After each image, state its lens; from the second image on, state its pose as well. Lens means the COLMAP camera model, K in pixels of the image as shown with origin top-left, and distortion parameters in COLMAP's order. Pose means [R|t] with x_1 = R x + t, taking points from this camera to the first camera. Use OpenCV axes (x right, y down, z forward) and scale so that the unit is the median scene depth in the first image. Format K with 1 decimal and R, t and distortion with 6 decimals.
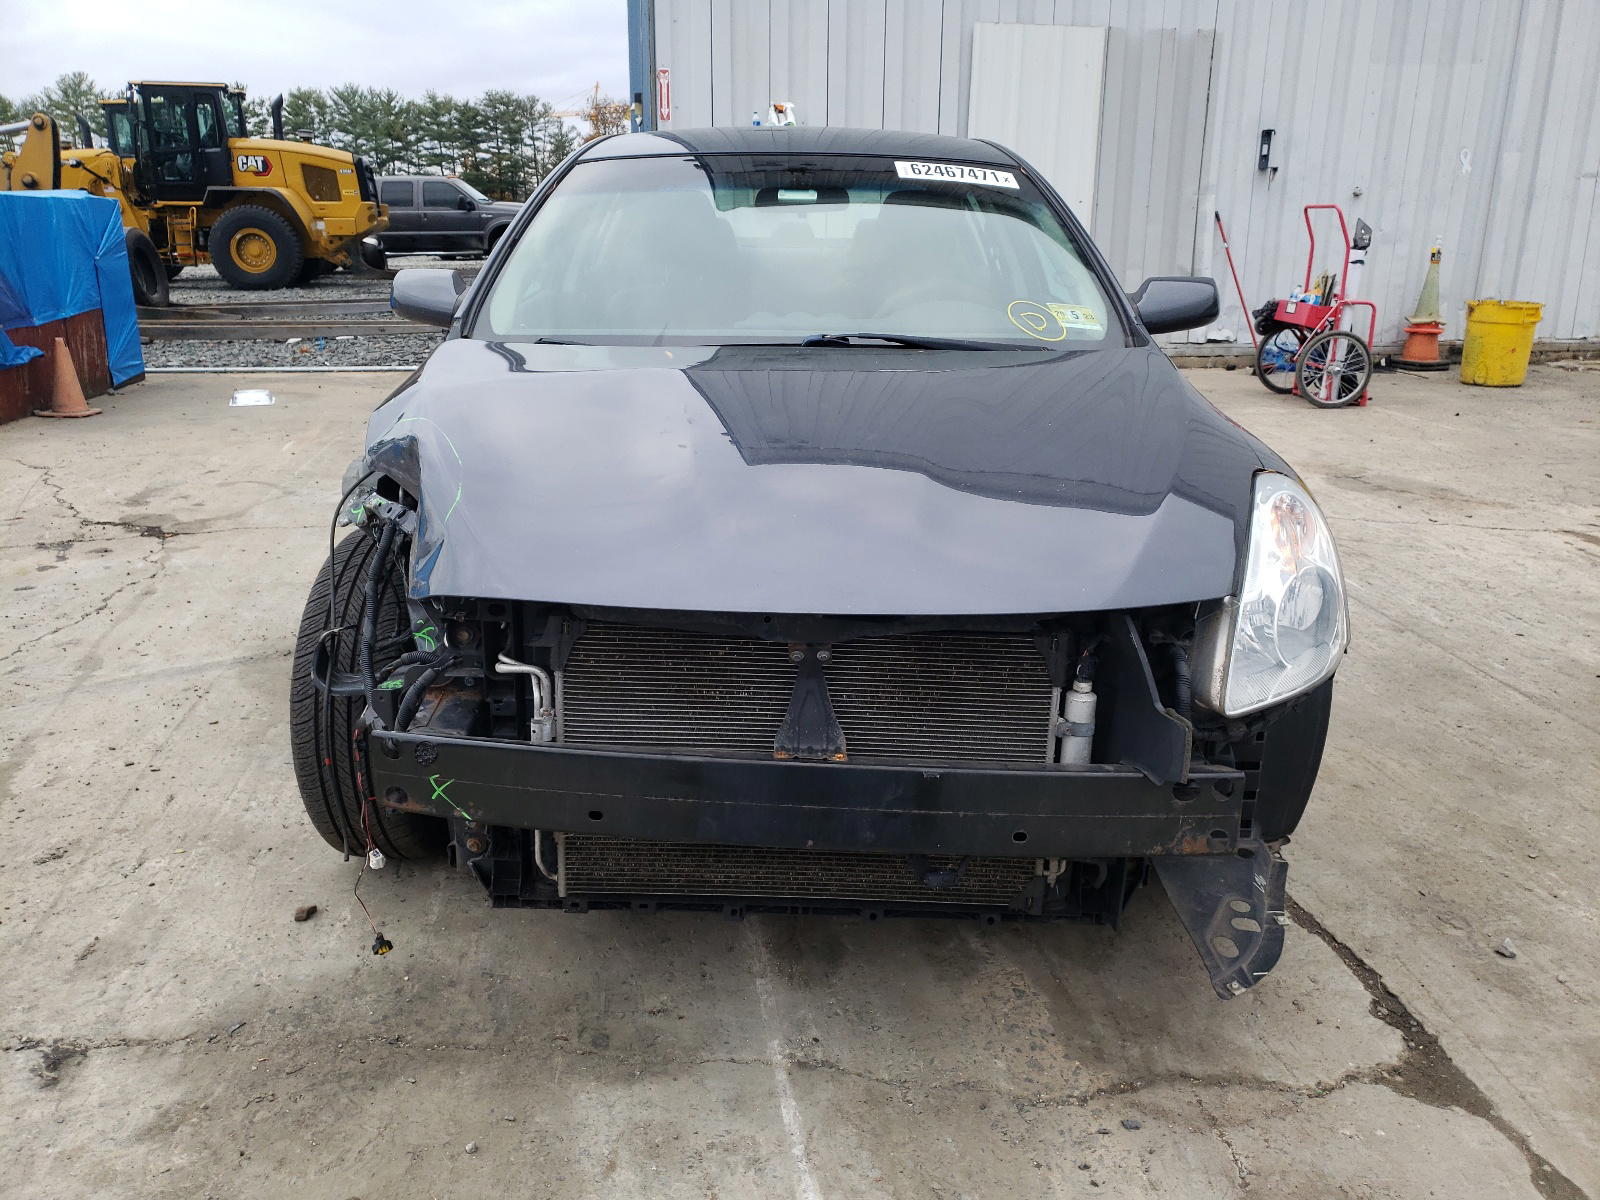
lens RADIAL K [[1253.0, 0, 765.1], [0, 1253.0, 579.5], [0, 0, 1]] dist [0.012695, 0.003389]
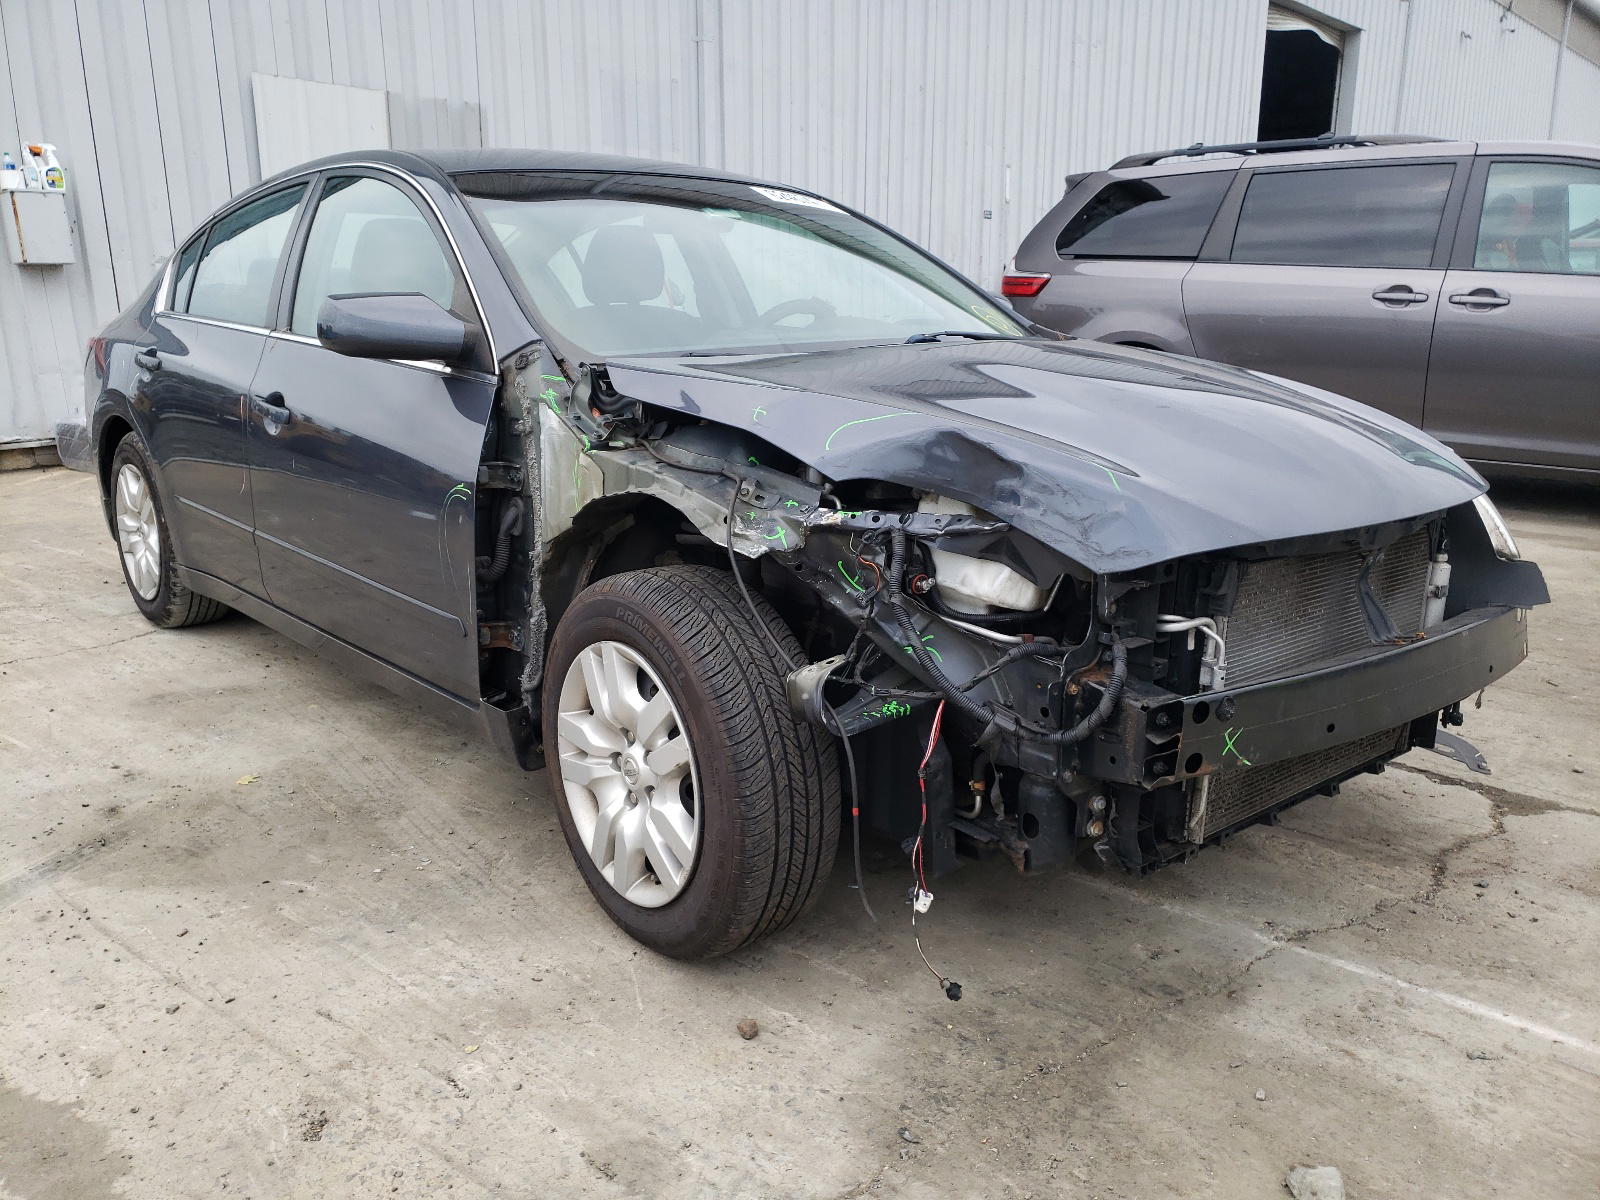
lens RADIAL K [[1253.0, 0, 799.9], [0, 1253.0, 593.1], [0, 0, 1]] dist [0.012695, 0.003389]
pose [[0.758172, -0.164045, 0.631082, -0.921321], [0.194693, 0.980639, 0.021009, -0.031324], [-0.622311, 0.106939, 0.775431, 0.341996]]
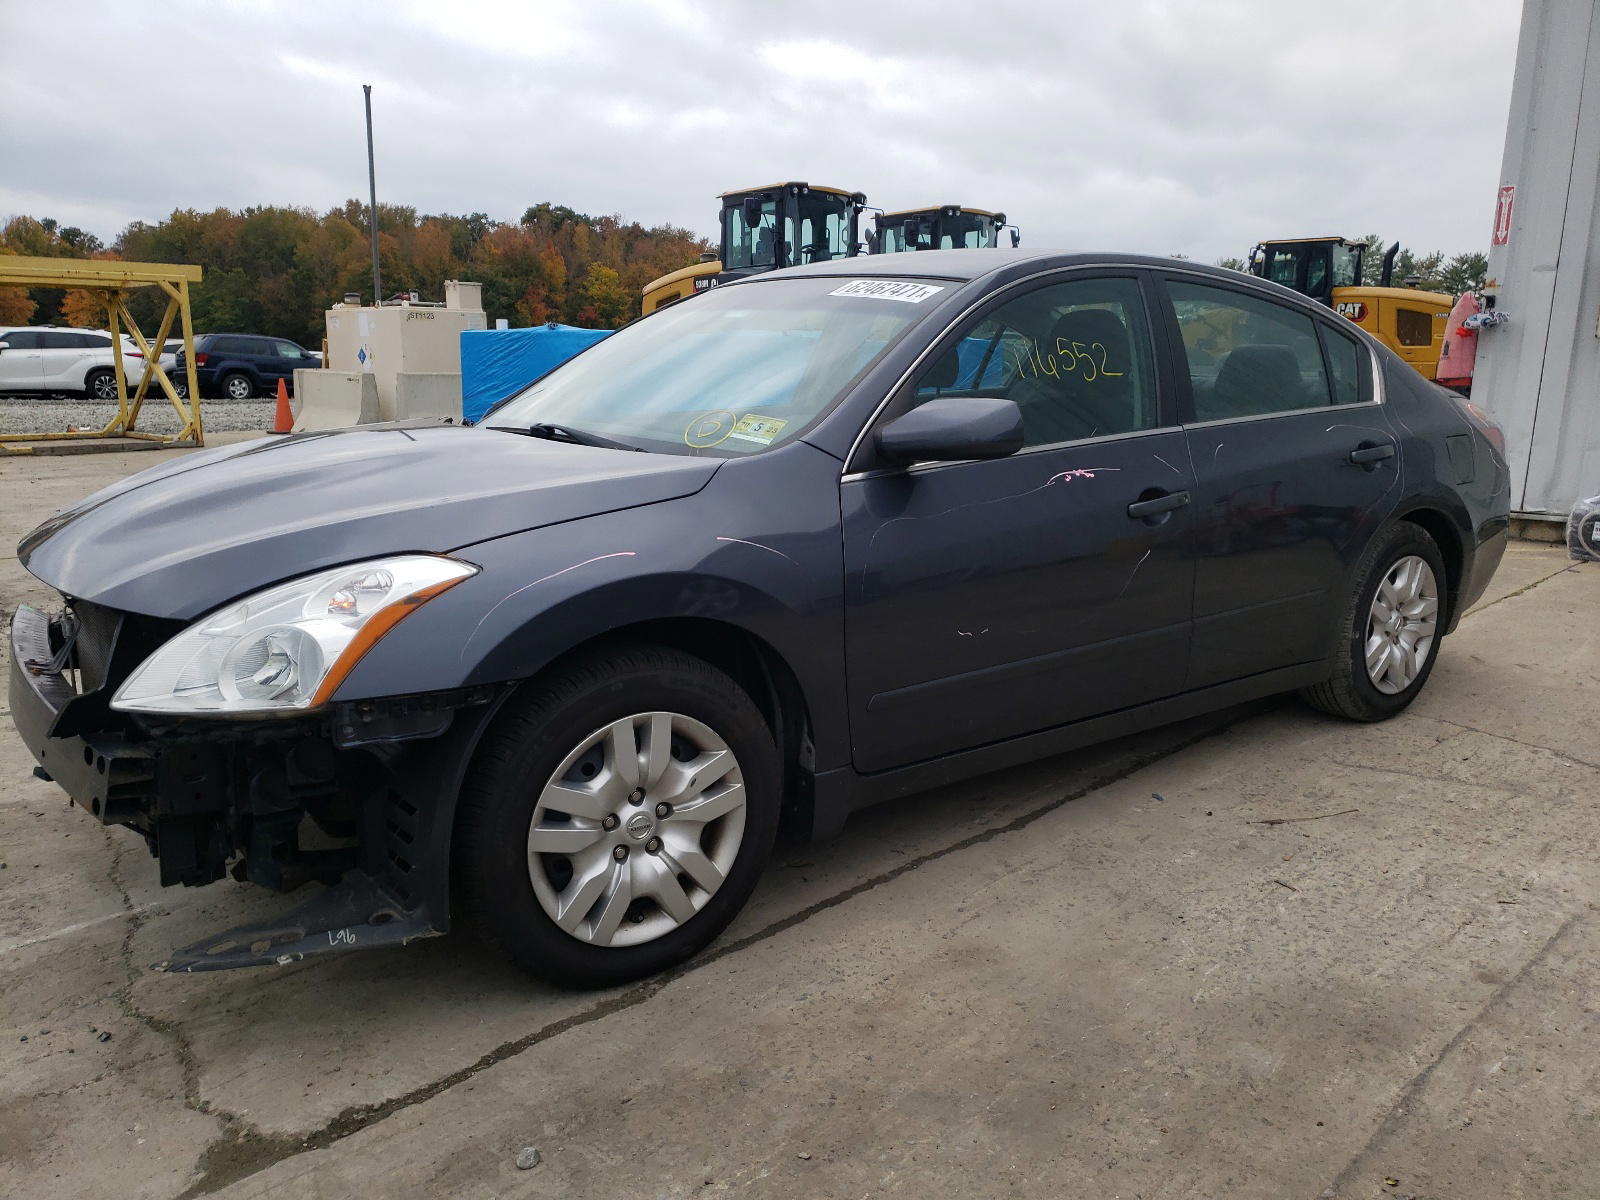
lens RADIAL K [[1253.0, 0, 792.9], [0, 1253.0, 606.3], [0, 0, 1]] dist [0.012695, 0.003389]
pose [[0.586588, 0.149508, -0.795966, 1.414428], [-0.224351, 0.974348, 0.017679, -0.127891], [0.778191, 0.168206, 0.605084, 0.629165]]
